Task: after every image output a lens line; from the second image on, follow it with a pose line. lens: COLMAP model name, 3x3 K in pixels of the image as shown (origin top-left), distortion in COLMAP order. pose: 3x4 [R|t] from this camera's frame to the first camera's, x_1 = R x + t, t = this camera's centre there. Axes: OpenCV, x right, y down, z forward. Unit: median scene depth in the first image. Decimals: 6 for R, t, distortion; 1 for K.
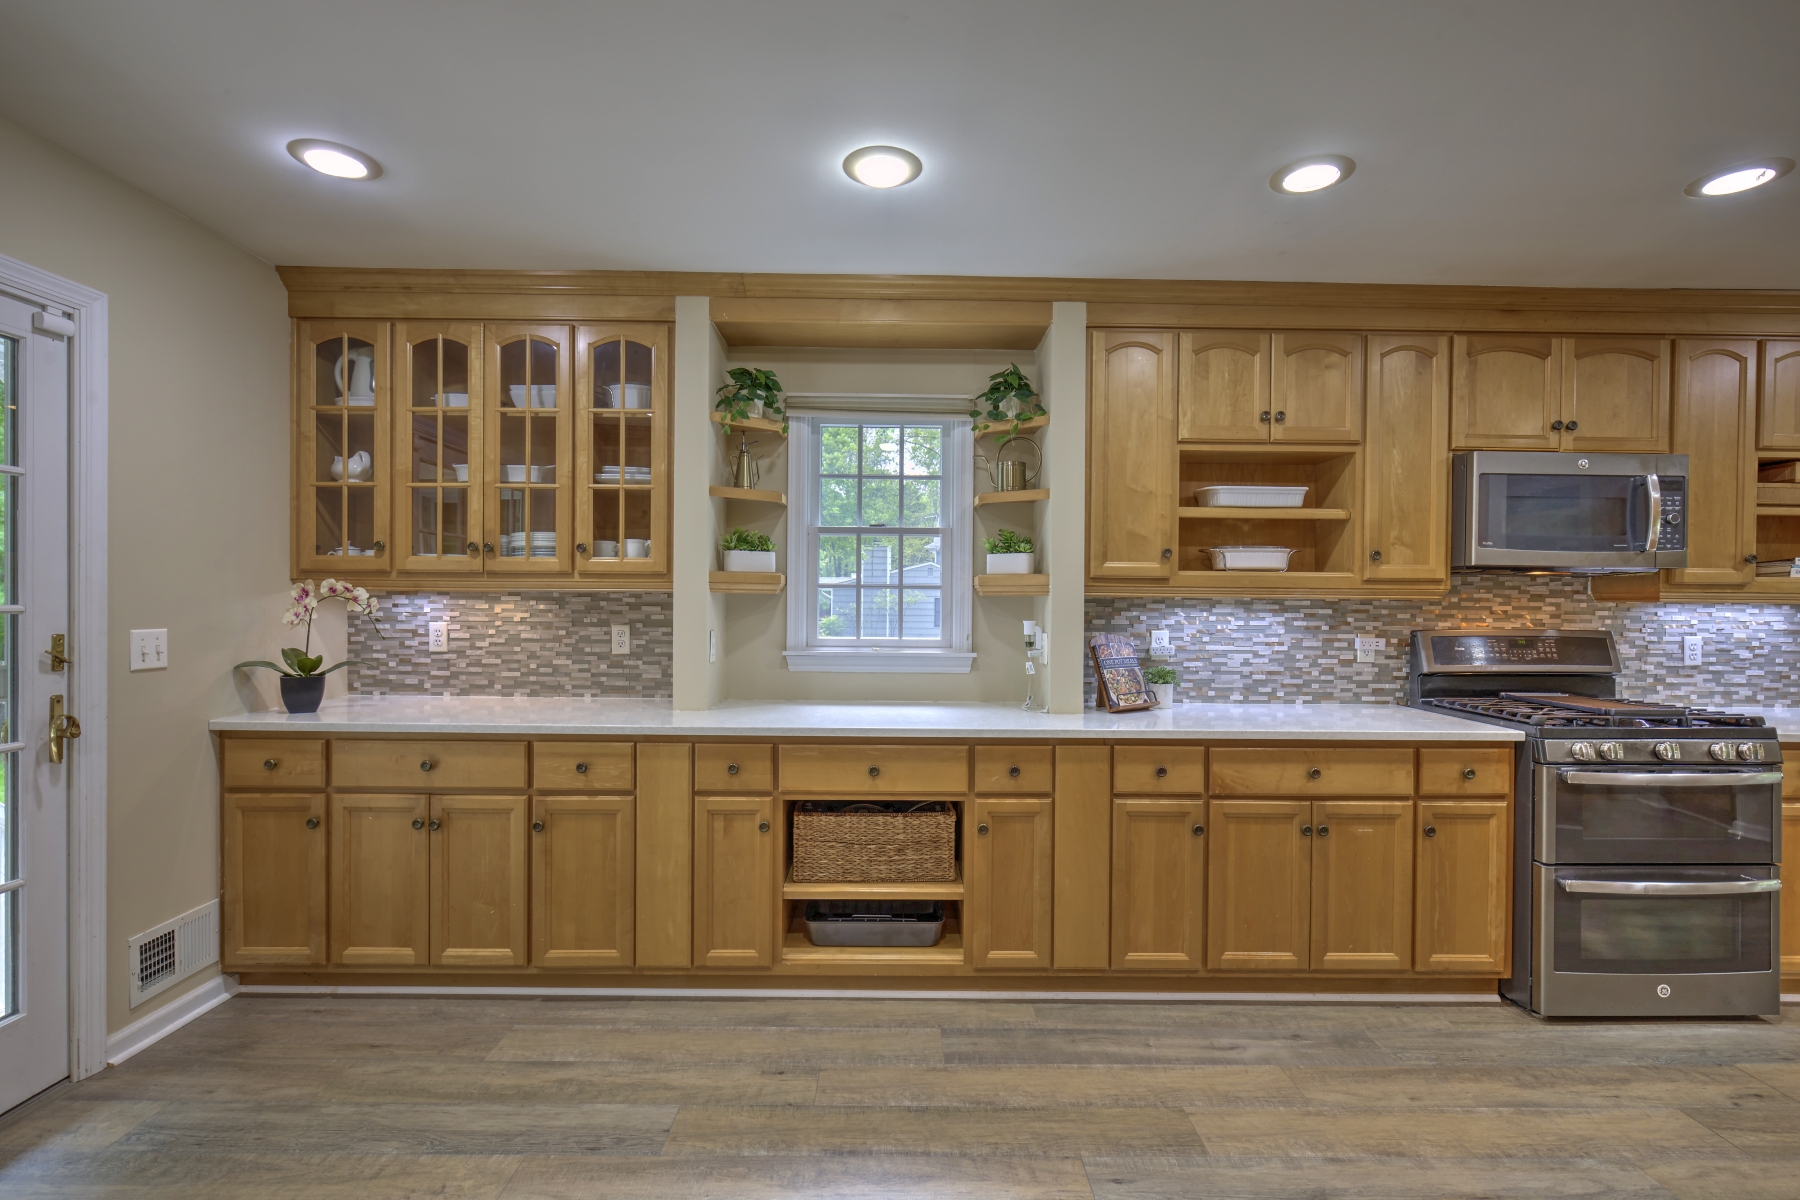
lens RADIAL K [[829.0, 0, 903.4], [0, 829.0, 598.7], [0, 0, 1]] dist [-0.001548, 0.001529]
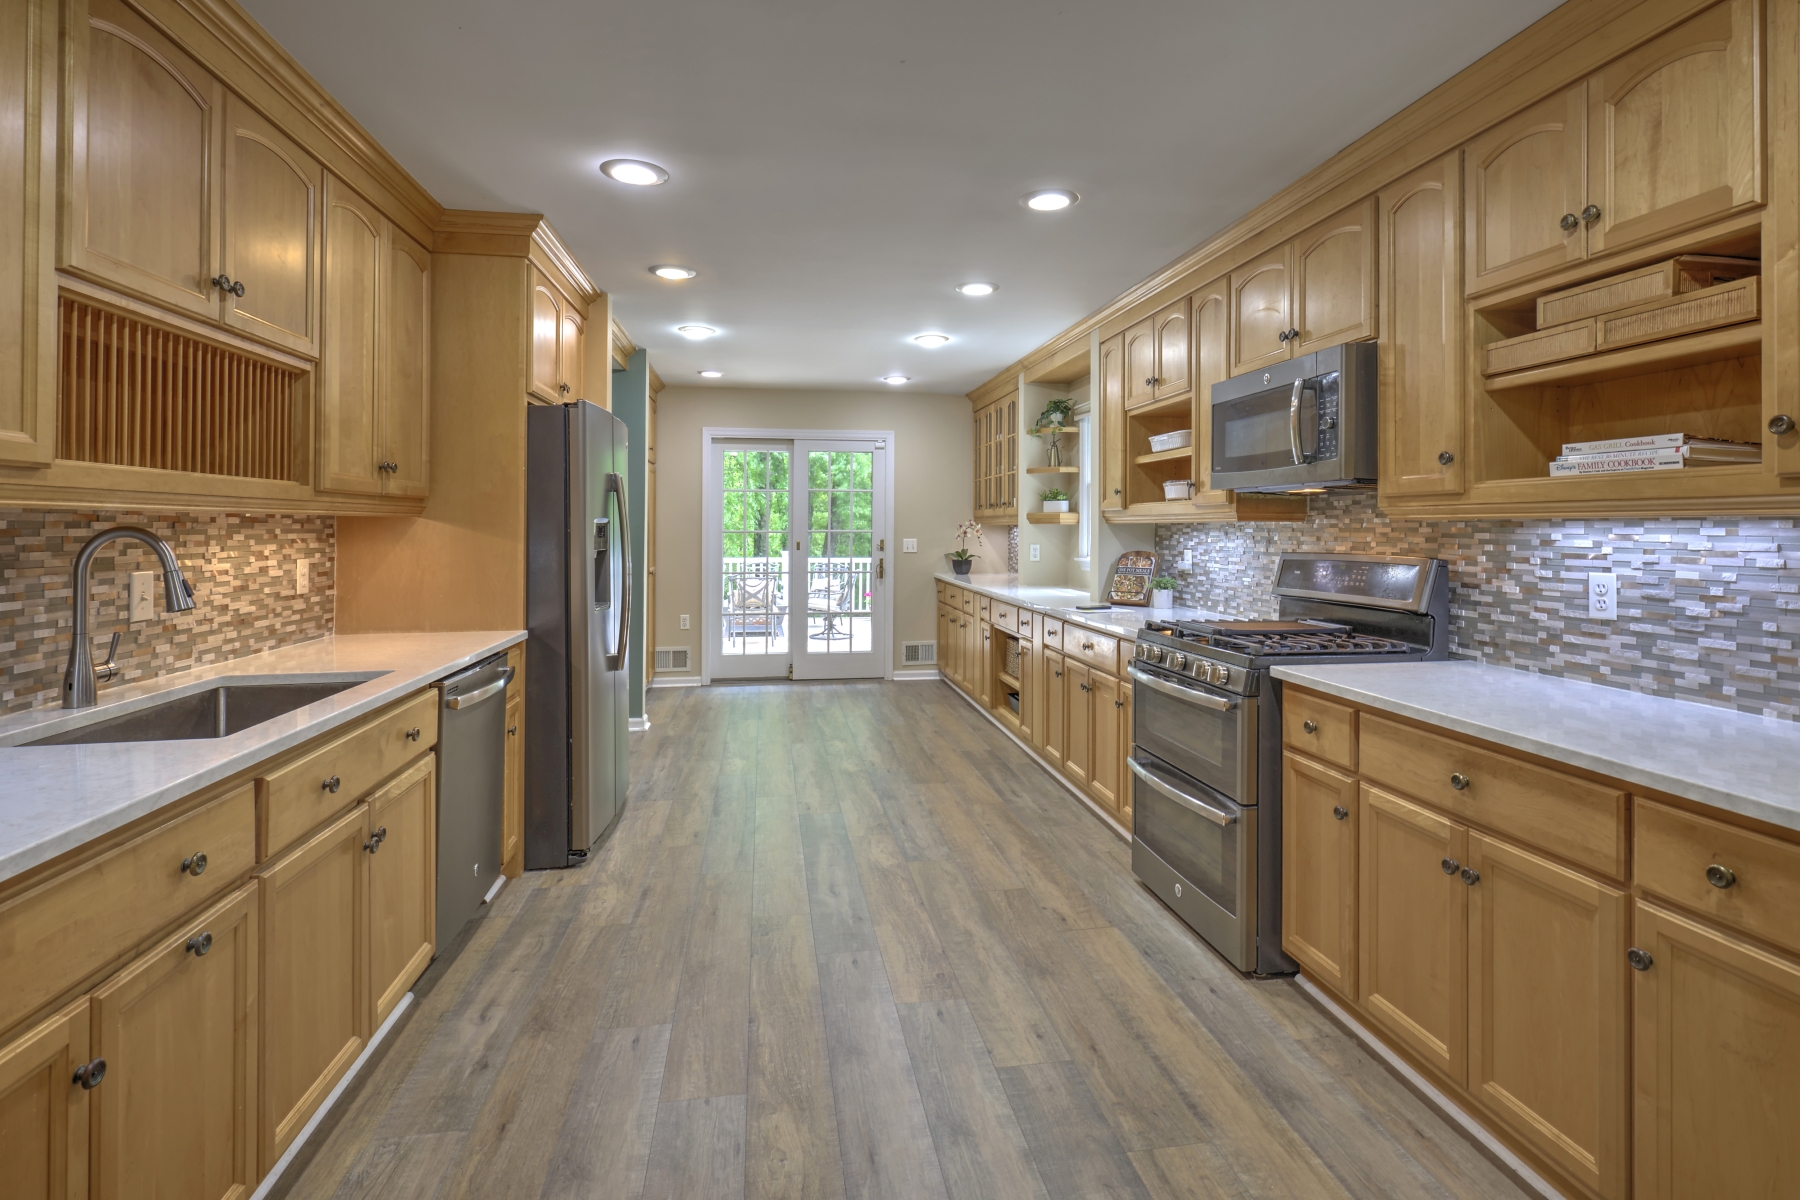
lens RADIAL K [[836.4, 0, 903.6], [0, 836.4, 526.7], [0, 0, 1]] dist [-0.000699, -0.000421]
pose [[0.159372, -0.011277, -0.987154, 1.491931], [-0.009031, 0.999876, -0.012880, 0.023549], [0.987177, 0.010968, 0.159250, 0.376847]]
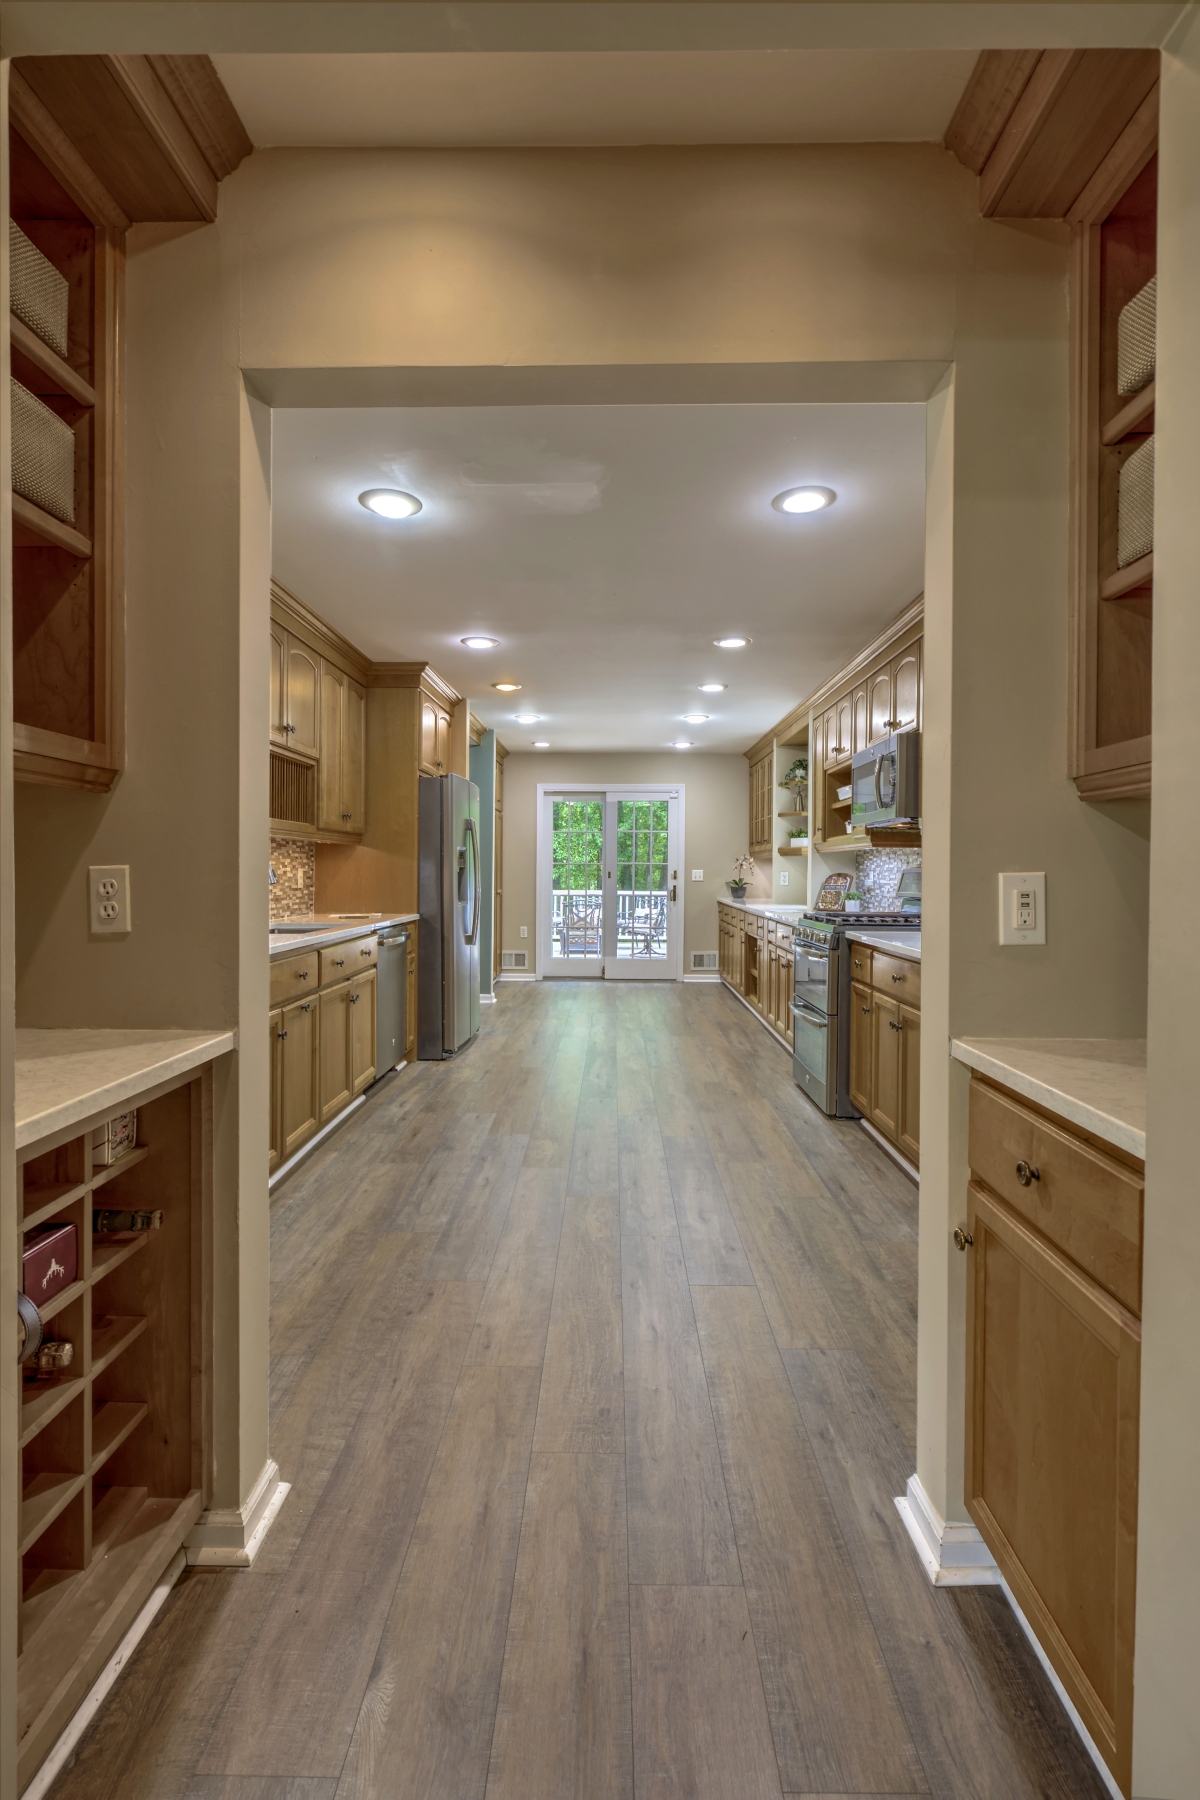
lens RADIAL K [[829.0, 0, 598.5], [0, 829.0, 889.9], [0, 0, 1]] dist [-0.001548, 0.001529]
pose [[-0.027734, 0.009890, -0.999566, 2.067031], [-0.015226, 0.999831, 0.010315, 0.069466], [0.999499, 0.015505, -0.027579, 0.494299]]
